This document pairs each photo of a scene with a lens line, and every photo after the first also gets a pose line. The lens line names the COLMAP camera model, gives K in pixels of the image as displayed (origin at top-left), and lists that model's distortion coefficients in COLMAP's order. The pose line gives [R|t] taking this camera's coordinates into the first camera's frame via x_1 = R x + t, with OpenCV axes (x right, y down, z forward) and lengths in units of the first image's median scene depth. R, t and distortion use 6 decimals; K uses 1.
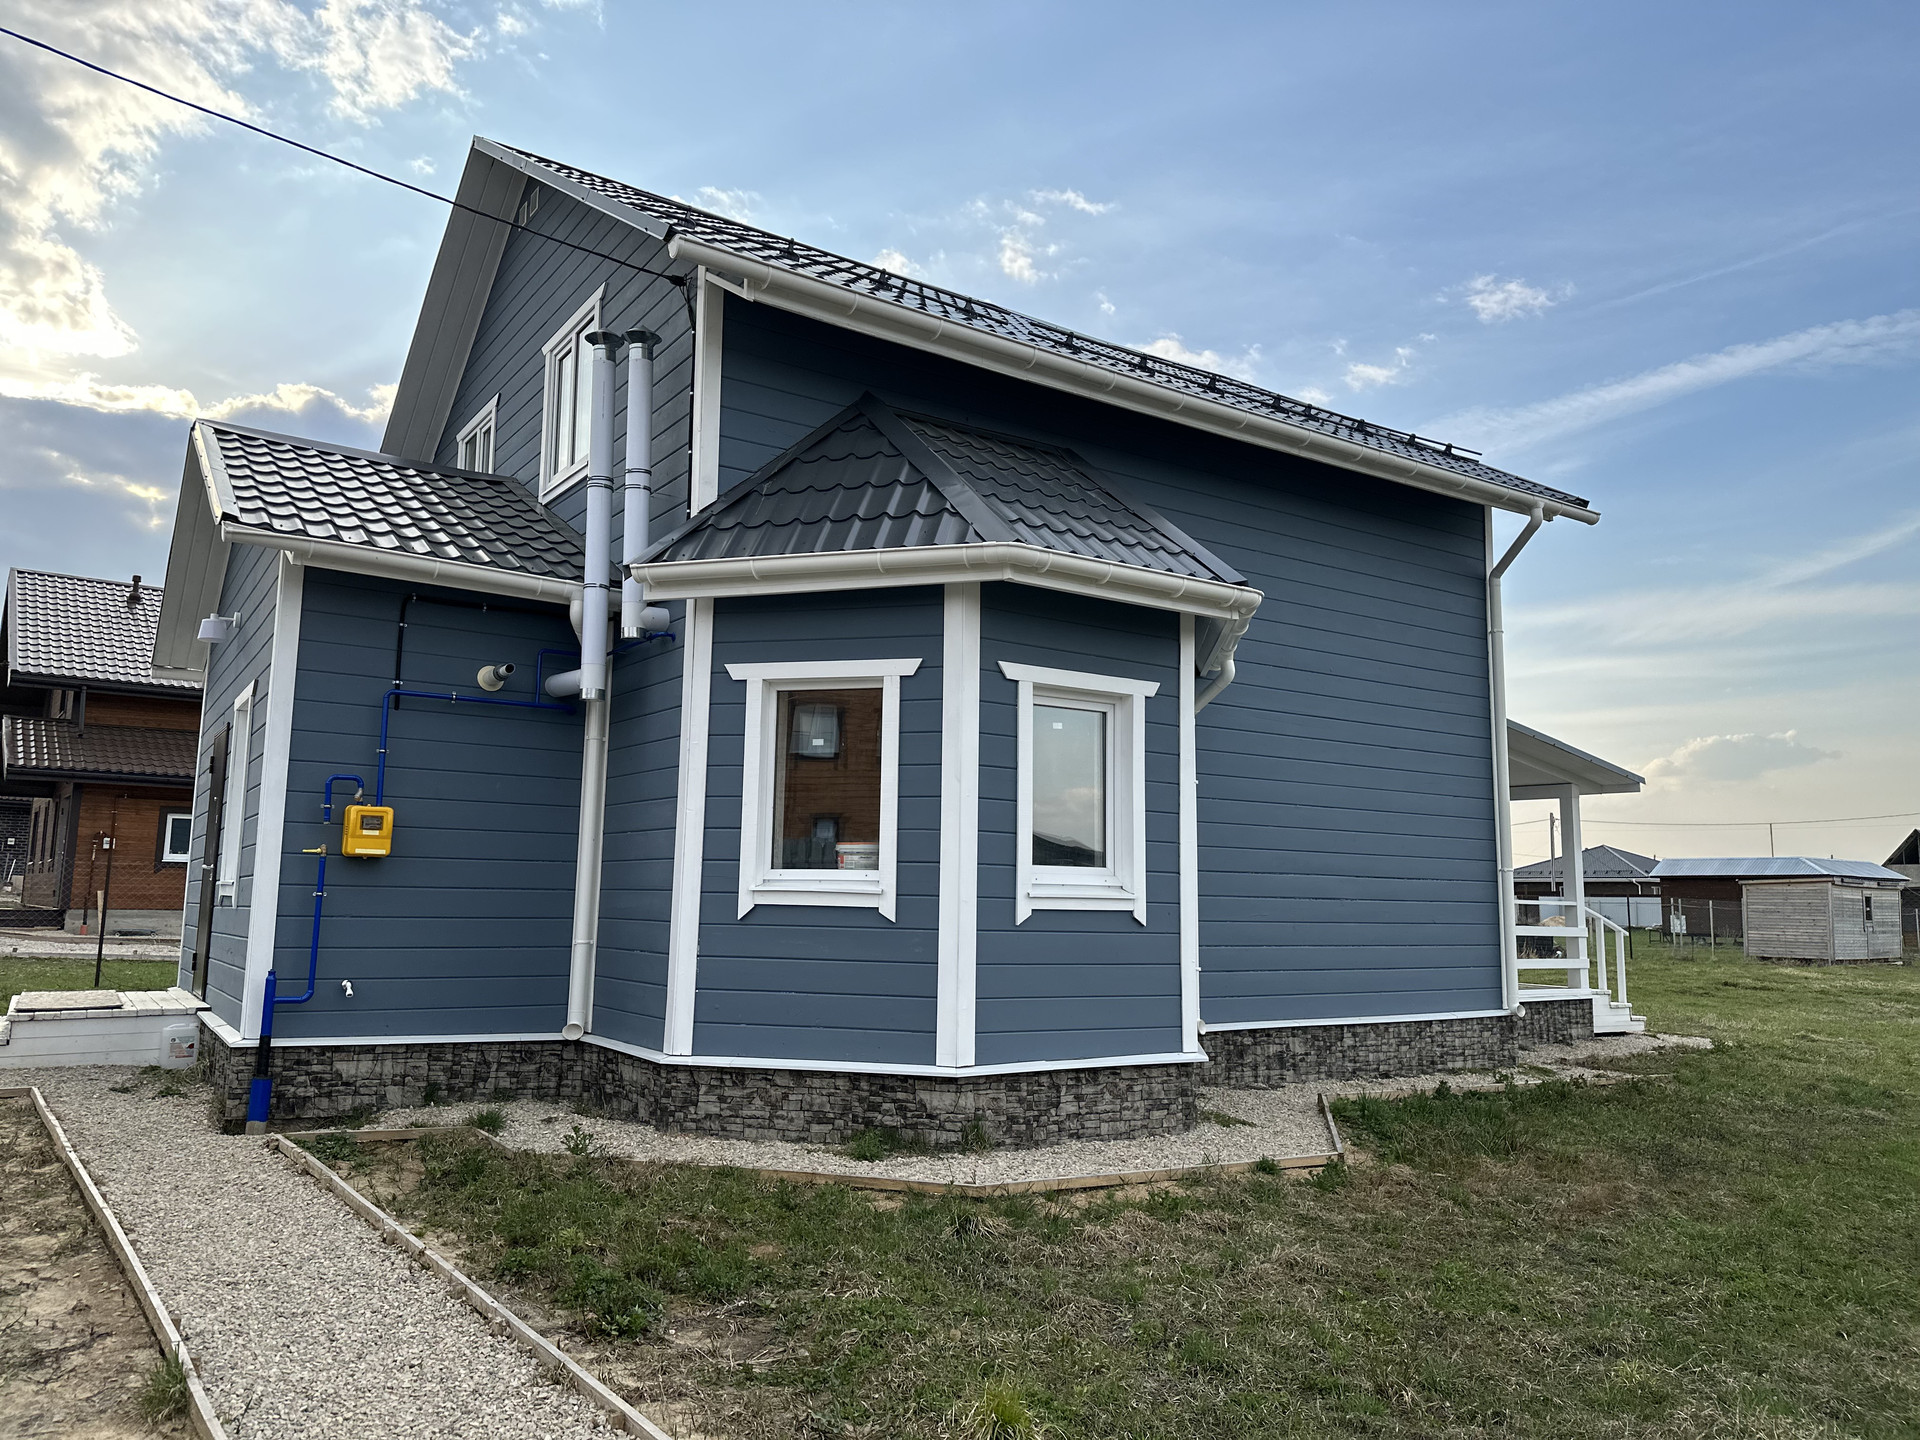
lens RADIAL K [[1339.9, 0, 962.8], [0, 1339.9, 723.6], [0, 0, 1]] dist [0.107588, -0.170468]
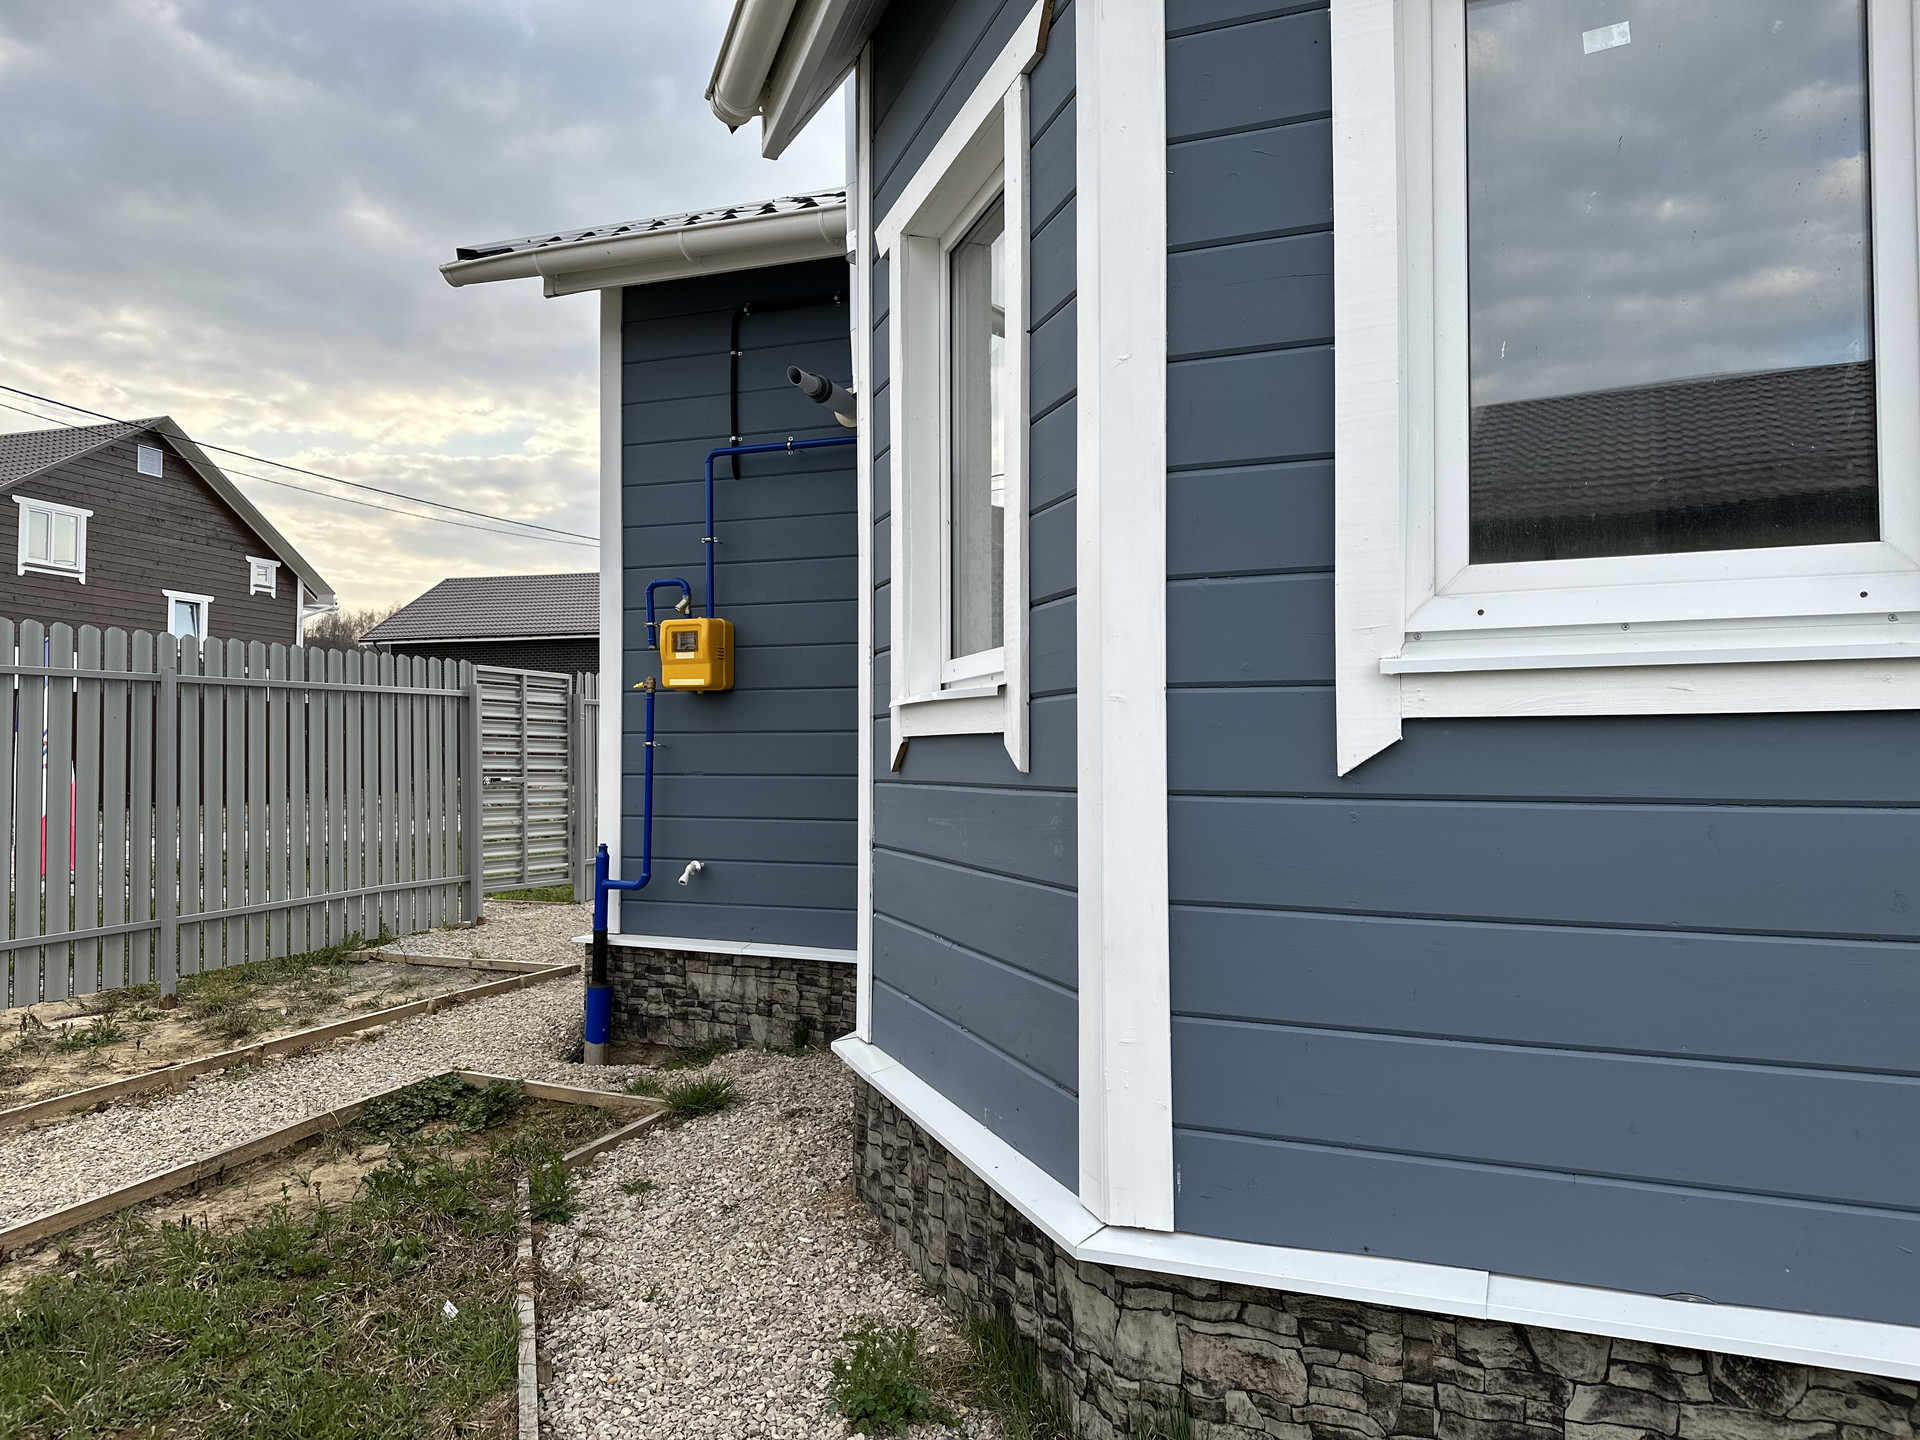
lens RADIAL K [[1333.1, 0, 965.1], [0, 1333.1, 723.6], [0, 0, 1]] dist [0.112768, -0.145317]
pose [[0.564994, -0.046002, -0.823811, 0.216096], [0.121227, 0.992237, 0.027734, 0.114071], [0.816141, -0.115538, 0.566185, 0.726497]]
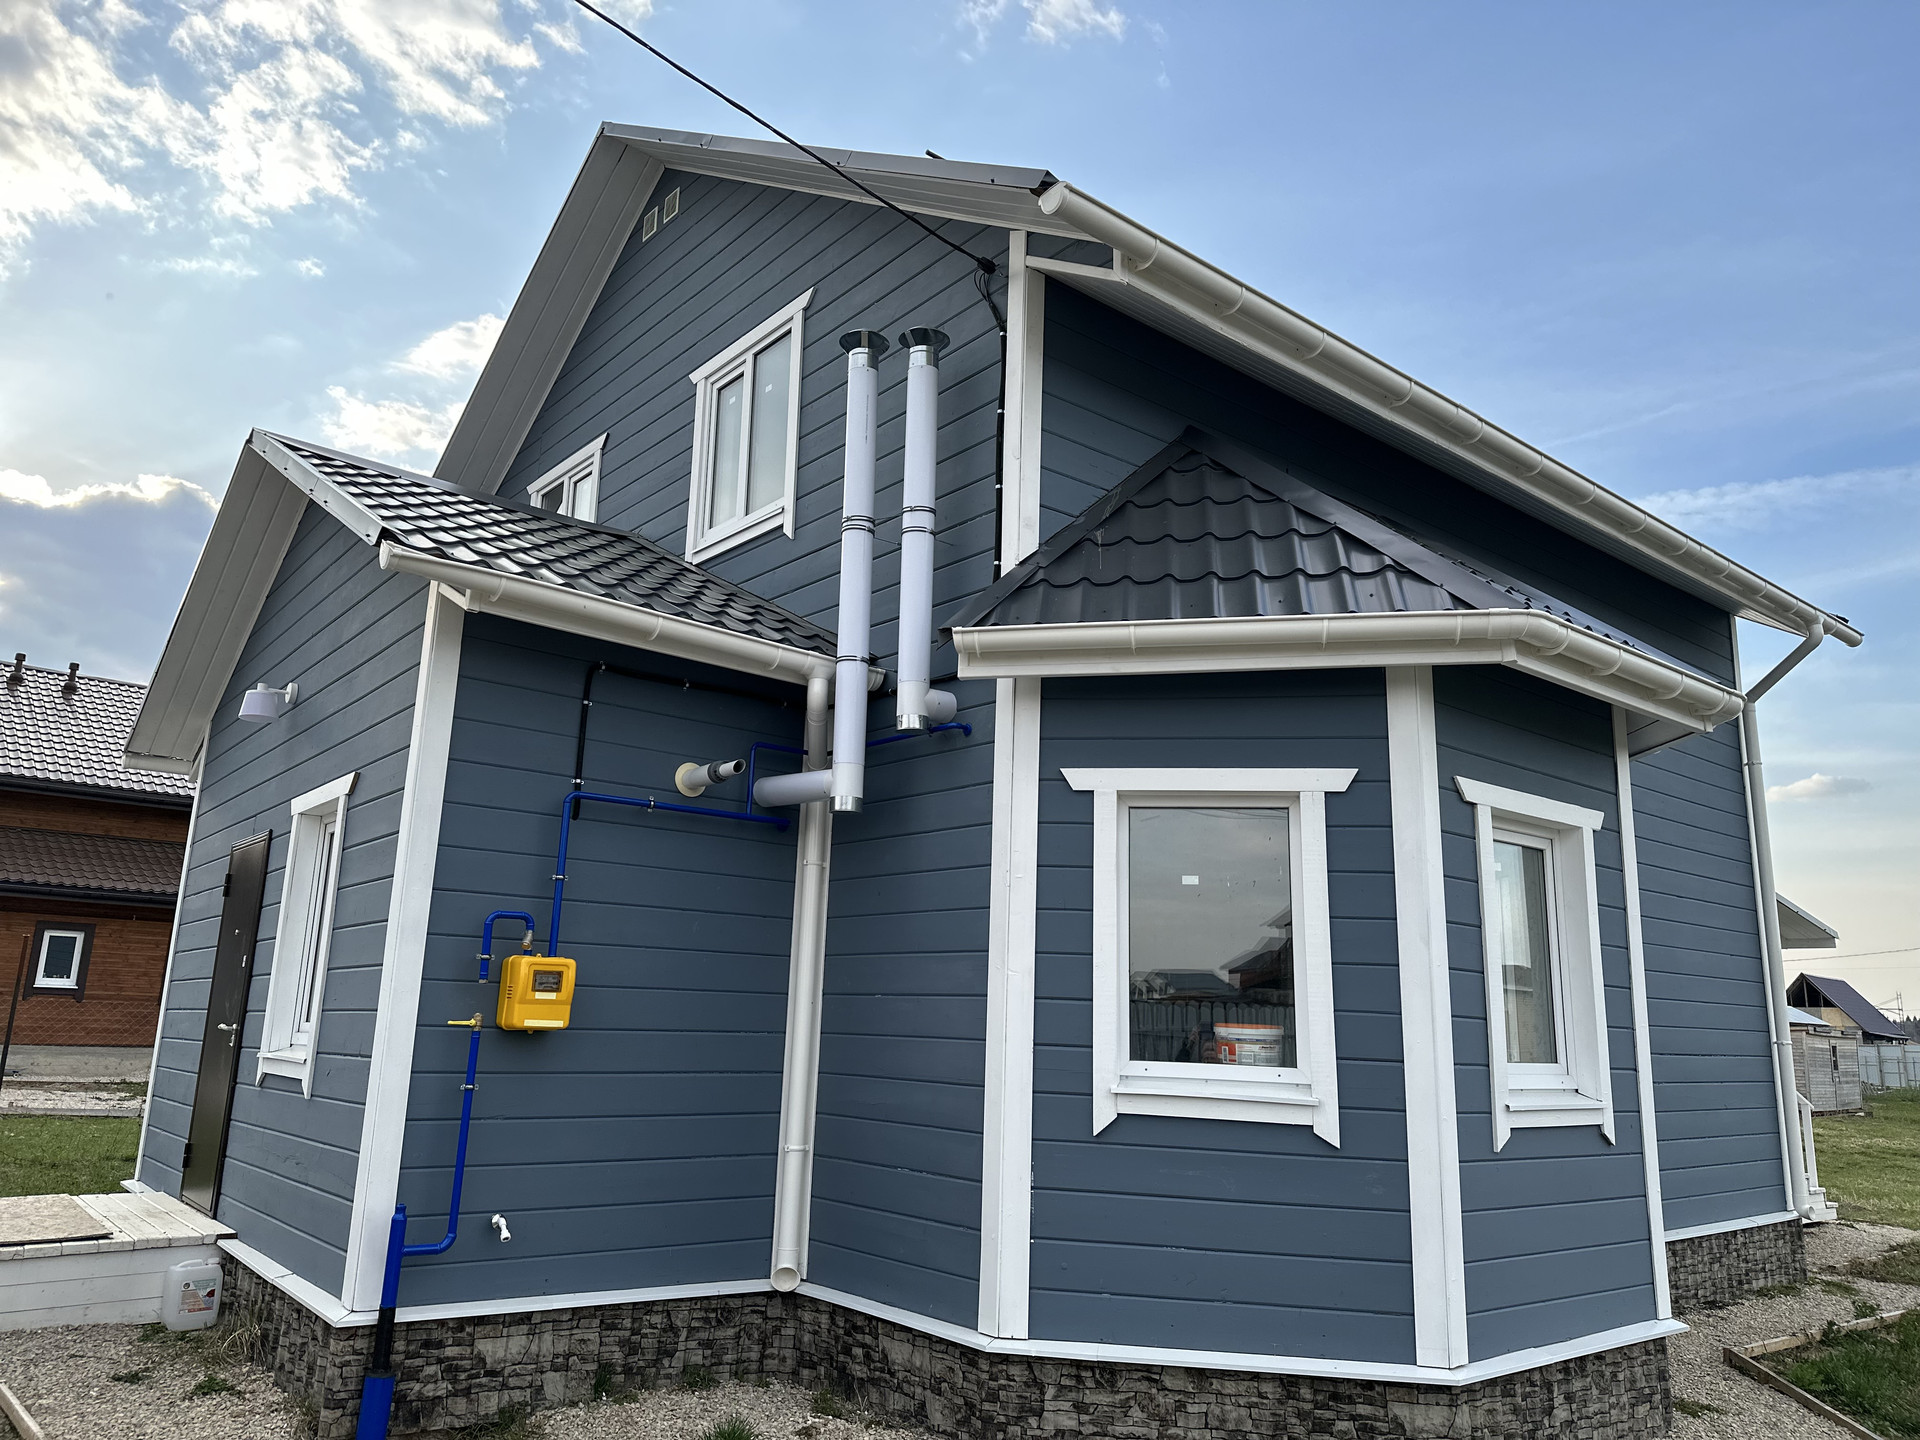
lens RADIAL K [[1344.8, 0, 973.3], [0, 1344.8, 728.8], [0, 0, 1]] dist [0.052071, -0.064214]
pose [[0.995091, 0.033865, 0.092989, -0.287338], [-0.025751, 0.995866, -0.087111, -0.001327], [-0.095555, 0.084289, 0.991849, 0.280846]]
